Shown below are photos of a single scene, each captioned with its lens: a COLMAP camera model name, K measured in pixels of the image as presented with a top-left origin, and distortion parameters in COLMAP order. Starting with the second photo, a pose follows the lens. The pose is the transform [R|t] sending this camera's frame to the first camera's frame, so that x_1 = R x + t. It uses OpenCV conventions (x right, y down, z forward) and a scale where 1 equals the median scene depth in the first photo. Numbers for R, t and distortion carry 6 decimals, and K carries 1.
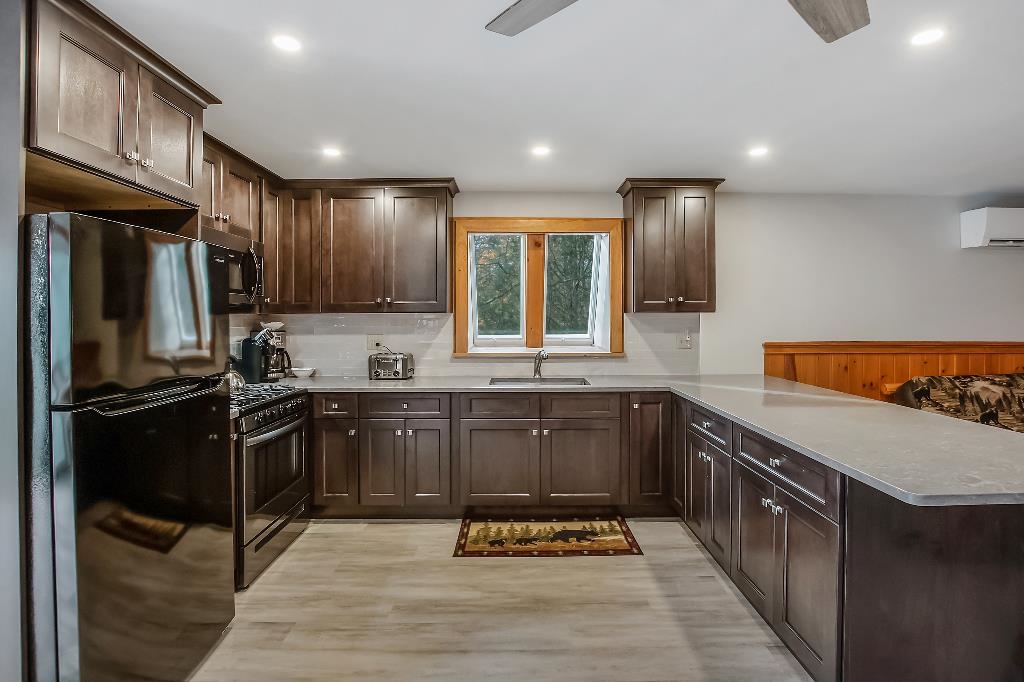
lens RADIAL K [[477.4, 0, 509.8], [0, 477.4, 316.3], [0, 0, 1]] dist [-0.018164, 0.000564]
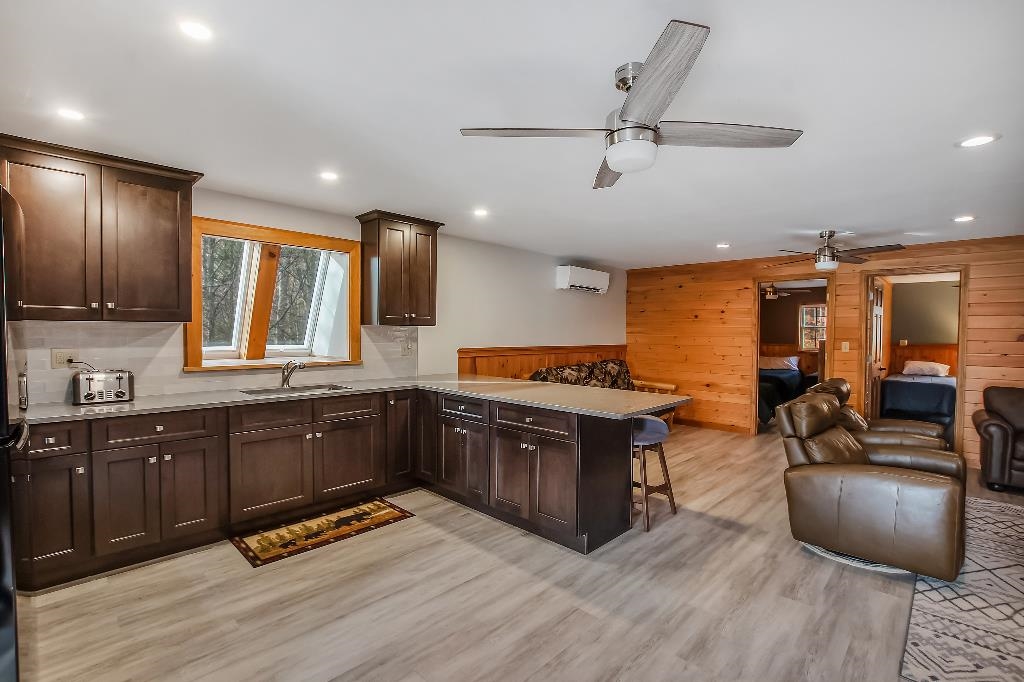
lens RADIAL K [[463.3, 0, 512.0], [0, 463.3, 341.0], [0, 0, 1]] dist [-0.016524, 0.000399]
pose [[0.706600, -0.007290, 0.707575, -0.363057], [-0.011964, 0.999681, 0.022248, 0.001491], [-0.707512, -0.024186, 0.706288, -0.046093]]
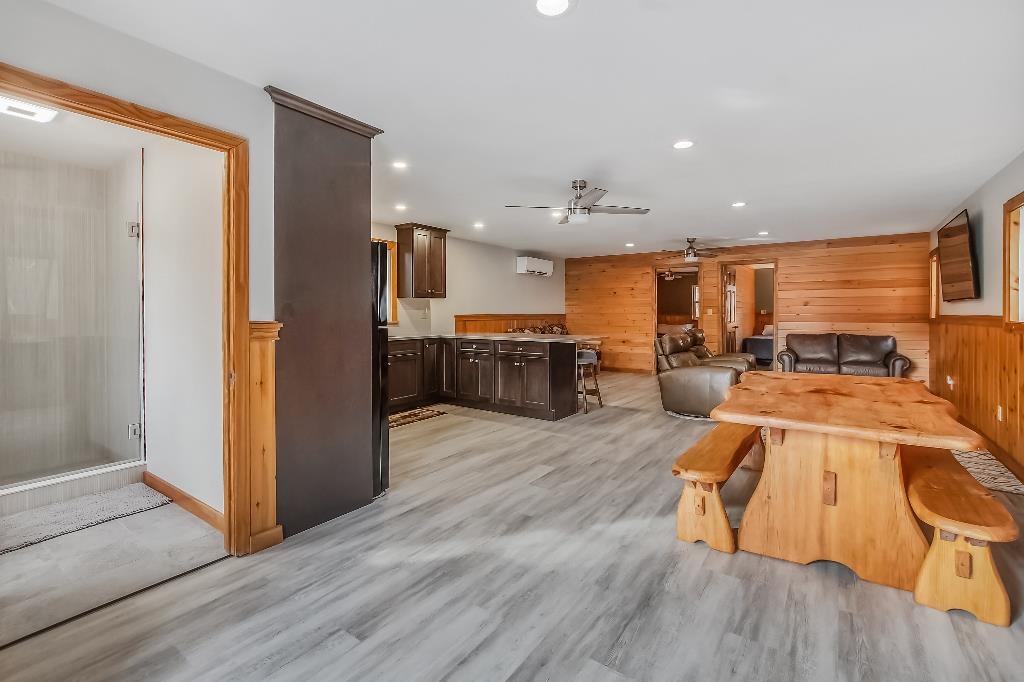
lens RADIAL K [[437.8, 0, 511.1], [0, 437.8, 308.1], [0, 0, 1]] dist [-0.000385, 0.000072]
pose [[0.604280, 0.006440, 0.796746, -0.951271], [-0.002286, 0.999977, -0.006350, 0.047254], [-0.796769, 0.002016, 0.604280, -0.334806]]
